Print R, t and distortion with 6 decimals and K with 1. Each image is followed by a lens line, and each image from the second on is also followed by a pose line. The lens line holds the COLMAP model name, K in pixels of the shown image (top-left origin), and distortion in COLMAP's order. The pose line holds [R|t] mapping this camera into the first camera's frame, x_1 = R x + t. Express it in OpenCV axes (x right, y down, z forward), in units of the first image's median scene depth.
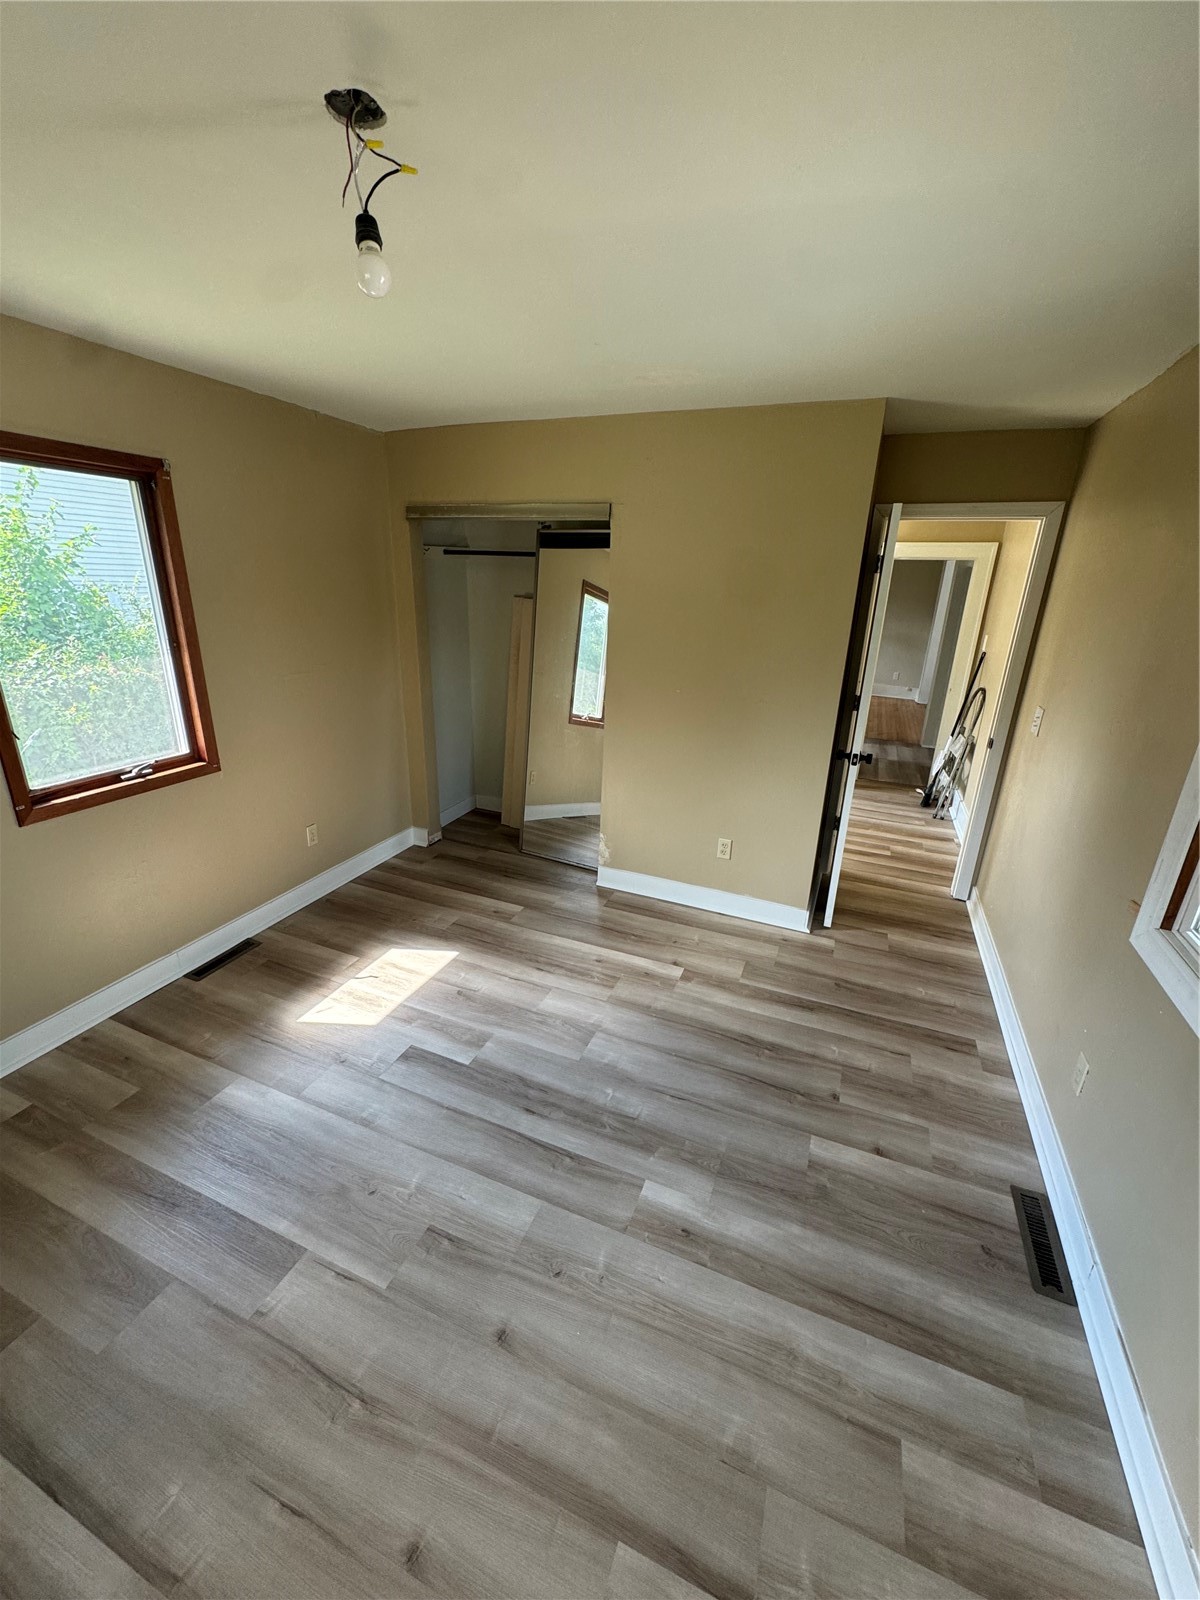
lens RADIAL K [[640.7, 0, 597.2], [0, 640.7, 801.3], [0, 0, 1]] dist [-0.000827, -0.000503]
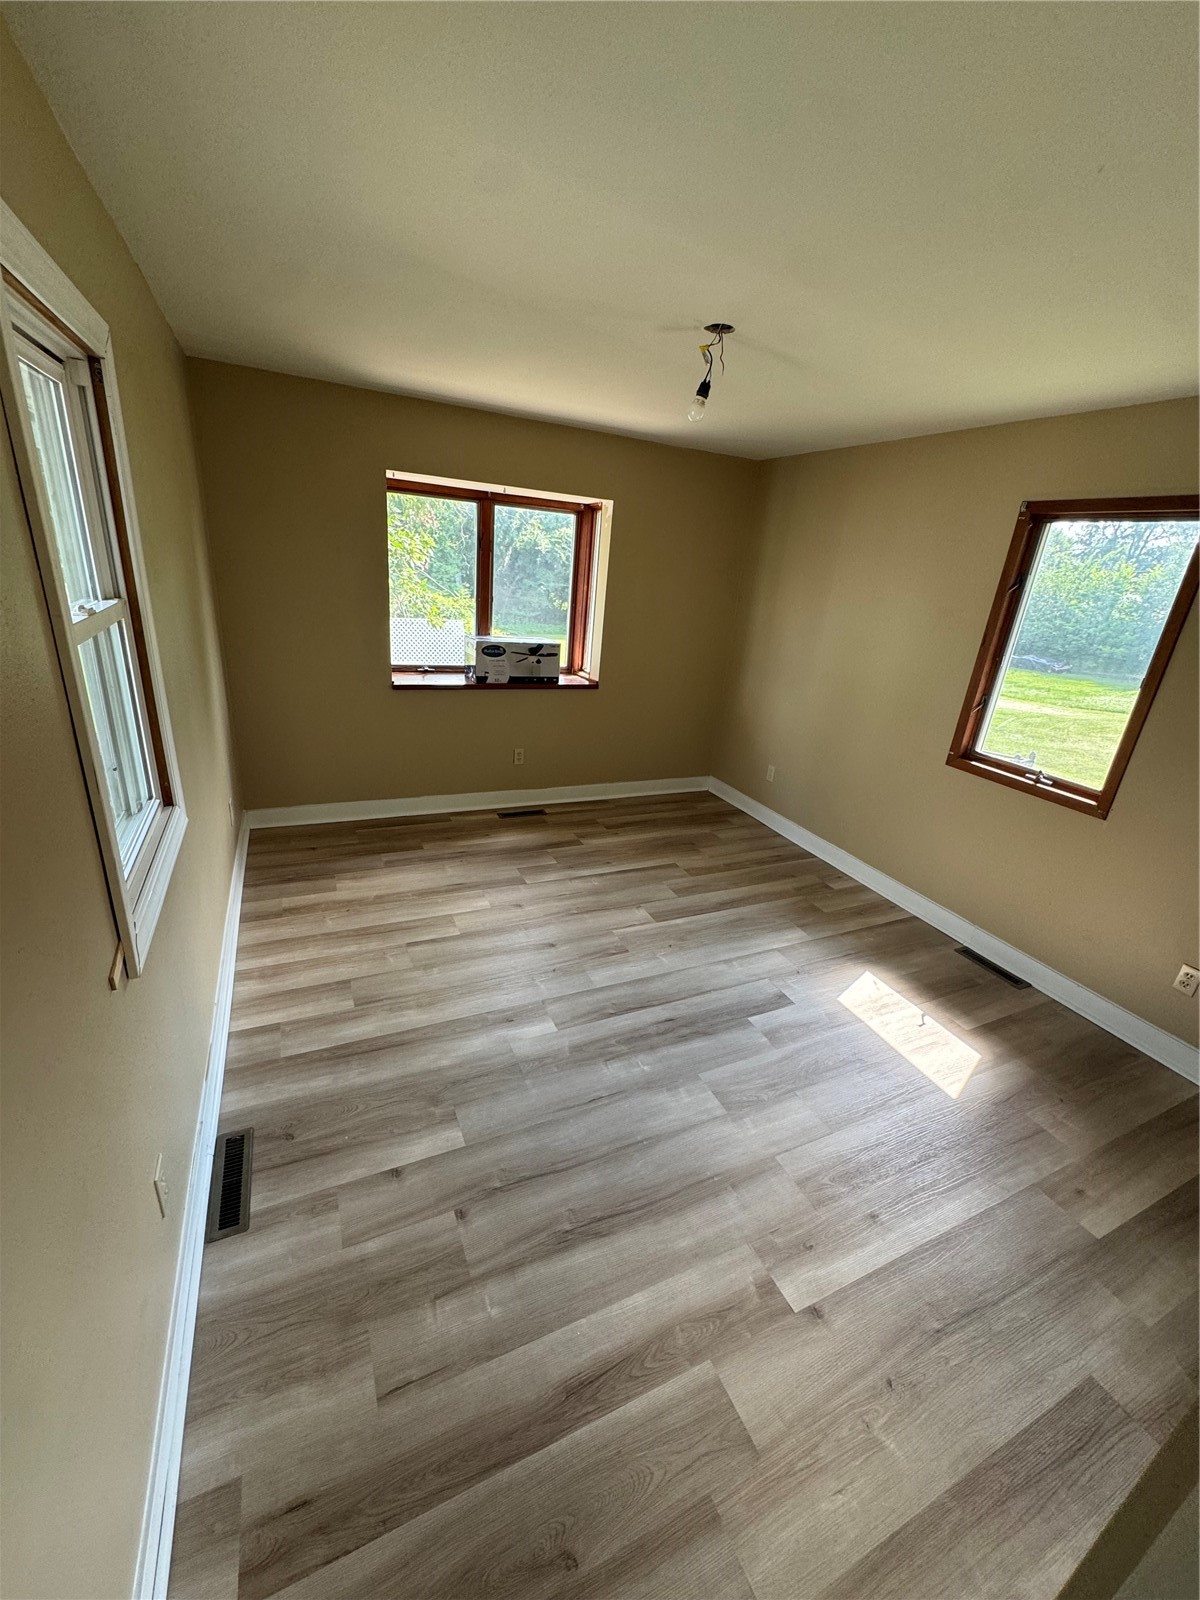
lens RADIAL K [[640.7, 0, 599.1], [0, 640.7, 799.6], [0, 0, 1]] dist [-0.000827, -0.000503]
pose [[-0.674375, 0.178078, -0.716594, 0.747289], [-0.337375, 0.788947, 0.513557, -0.393663], [0.656808, 0.588090, -0.471967, 1.221177]]
